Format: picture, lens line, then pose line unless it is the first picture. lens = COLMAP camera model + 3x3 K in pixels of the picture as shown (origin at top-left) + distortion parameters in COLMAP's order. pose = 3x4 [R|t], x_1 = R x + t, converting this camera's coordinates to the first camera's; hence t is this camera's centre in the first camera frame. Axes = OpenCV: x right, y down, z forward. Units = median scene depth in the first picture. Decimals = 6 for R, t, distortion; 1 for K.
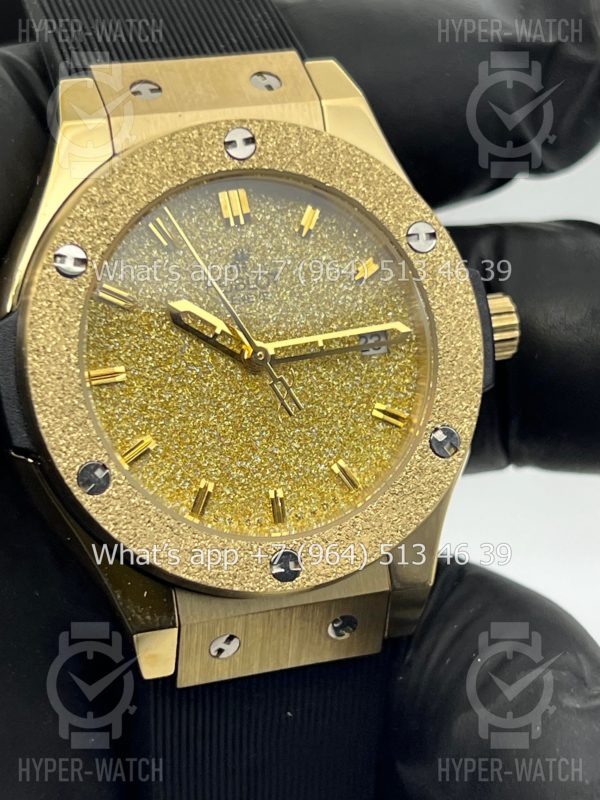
lens RADIAL K [[1912.9, 0, 298.9], [0, 1912.9, 398.4], [0, 0, 1]] dist [0.164992, 0.000000]
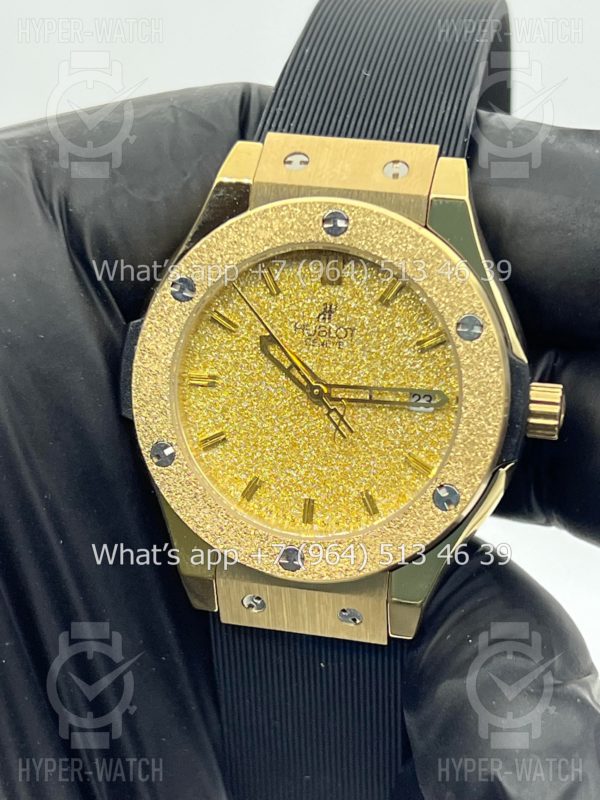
lens RADIAL K [[1912.9, 0, 298.7], [0, 1912.9, 440.5], [0, 0, 1]] dist [0.164992, 0.000000]
pose [[0.849506, 0.260903, -0.458552, 0.541881], [-0.200810, 0.963642, 0.176266, -0.206308], [0.487868, -0.057657, 0.871011, -0.094840]]
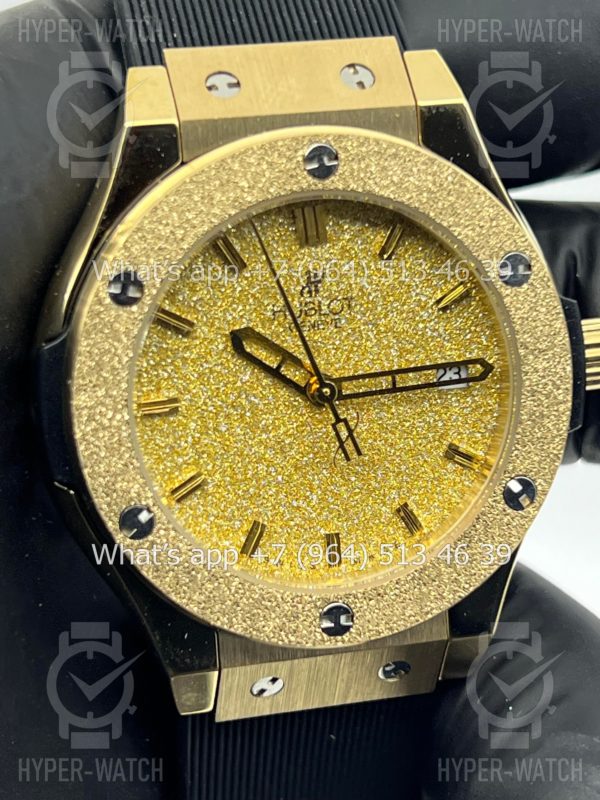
lens RADIAL K [[1912.9, 0, 297.2], [0, 1912.9, 402.2], [0, 0, 1]] dist [0.164992, 0.000000]
pose [[0.995467, 0.080169, -0.051177, 0.013077], [-0.070273, 0.982543, 0.172251, -0.172291], [0.064092, -0.167873, 0.983723, 0.090872]]
